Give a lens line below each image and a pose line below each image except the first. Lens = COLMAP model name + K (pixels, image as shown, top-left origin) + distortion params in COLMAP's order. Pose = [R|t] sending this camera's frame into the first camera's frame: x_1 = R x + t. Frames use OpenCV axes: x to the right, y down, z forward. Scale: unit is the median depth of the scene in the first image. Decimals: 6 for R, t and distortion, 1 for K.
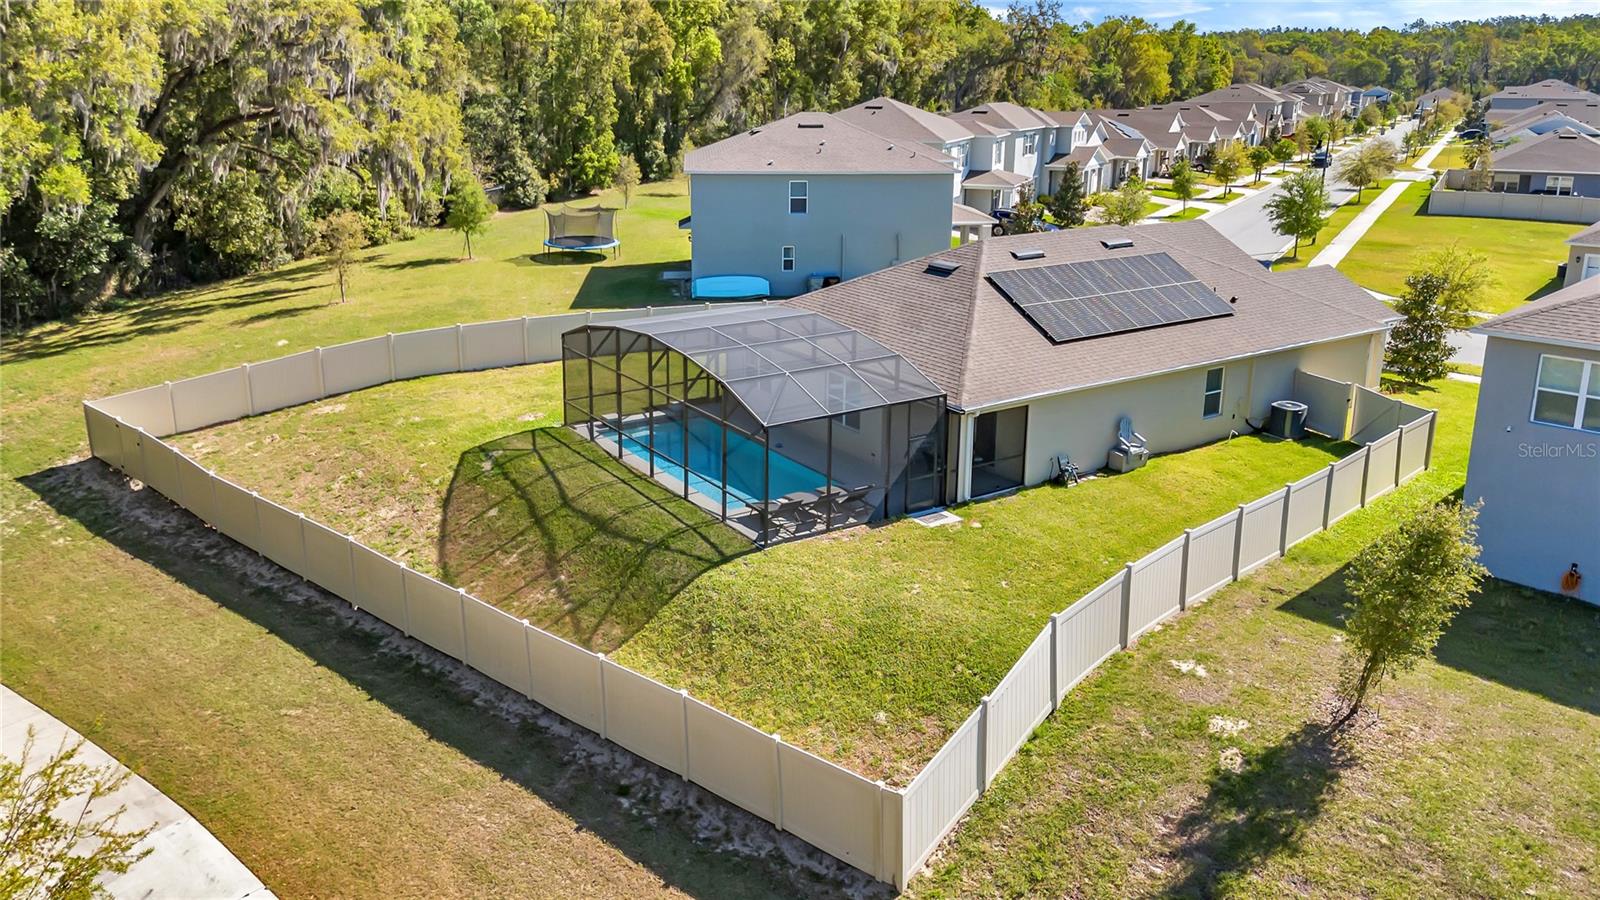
lens RADIAL K [[1192.9, 0, 808.0], [0, 1192.9, 376.4], [0, 0, 1]] dist [0.050212, -0.002859]
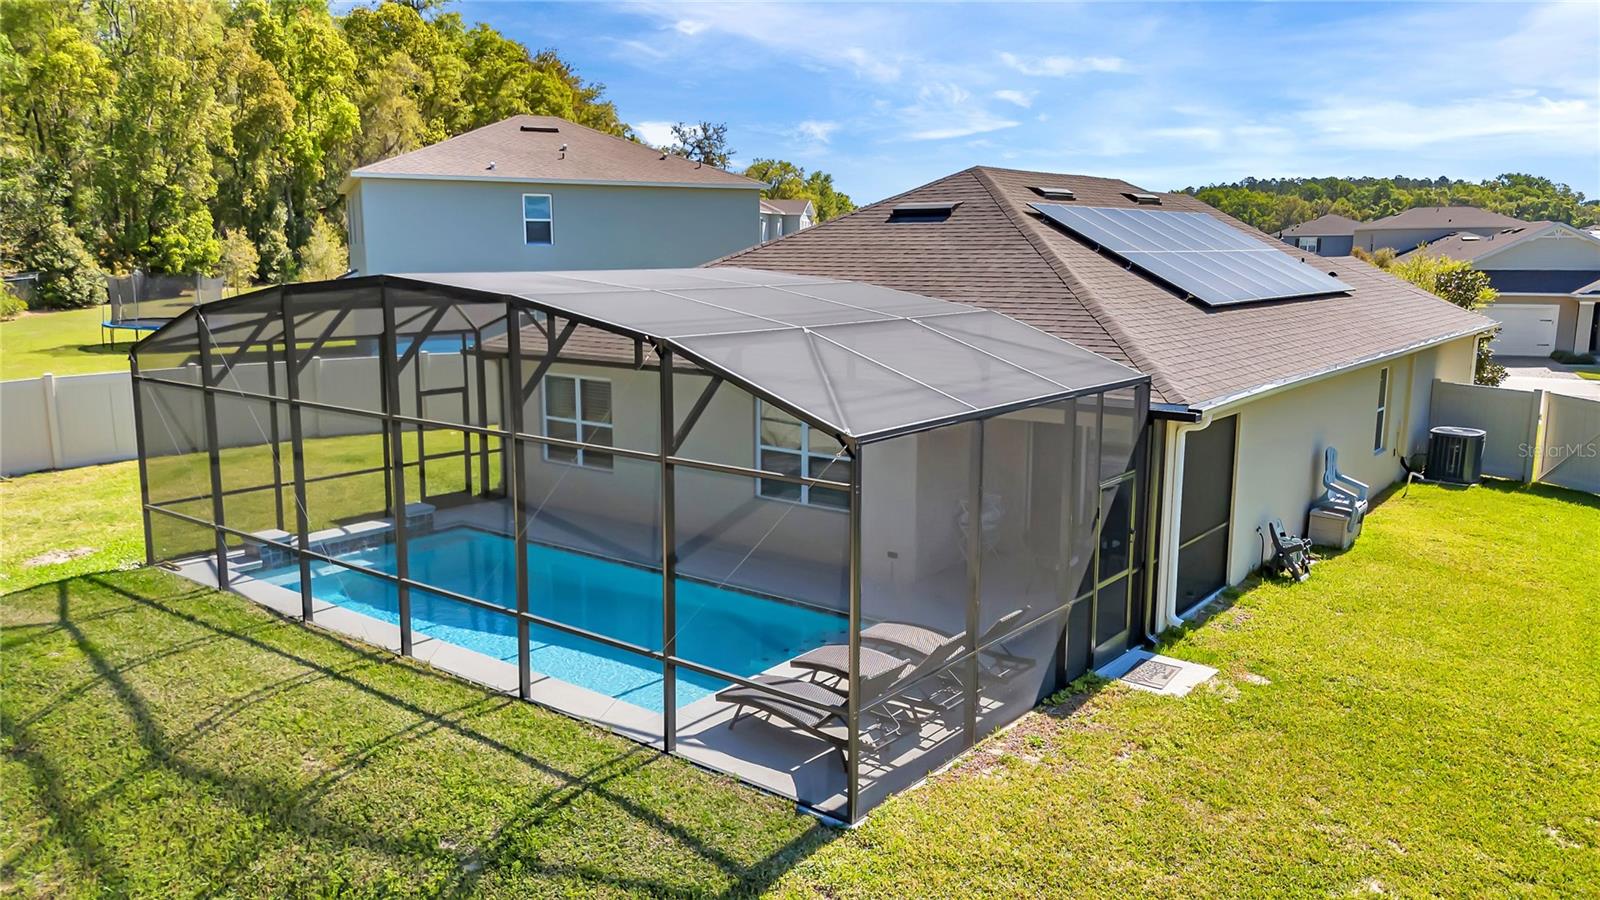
lens RADIAL K [[1167.5, 0, 800.0], [0, 1167.5, 450.0], [0, 0, 1]] dist [0.047314, -0.001262]
pose [[0.952662, -0.056393, 0.298756, -0.111167], [0.080327, 0.994416, -0.068437, 0.050894], [-0.293229, 0.089195, 0.951872, 0.551064]]
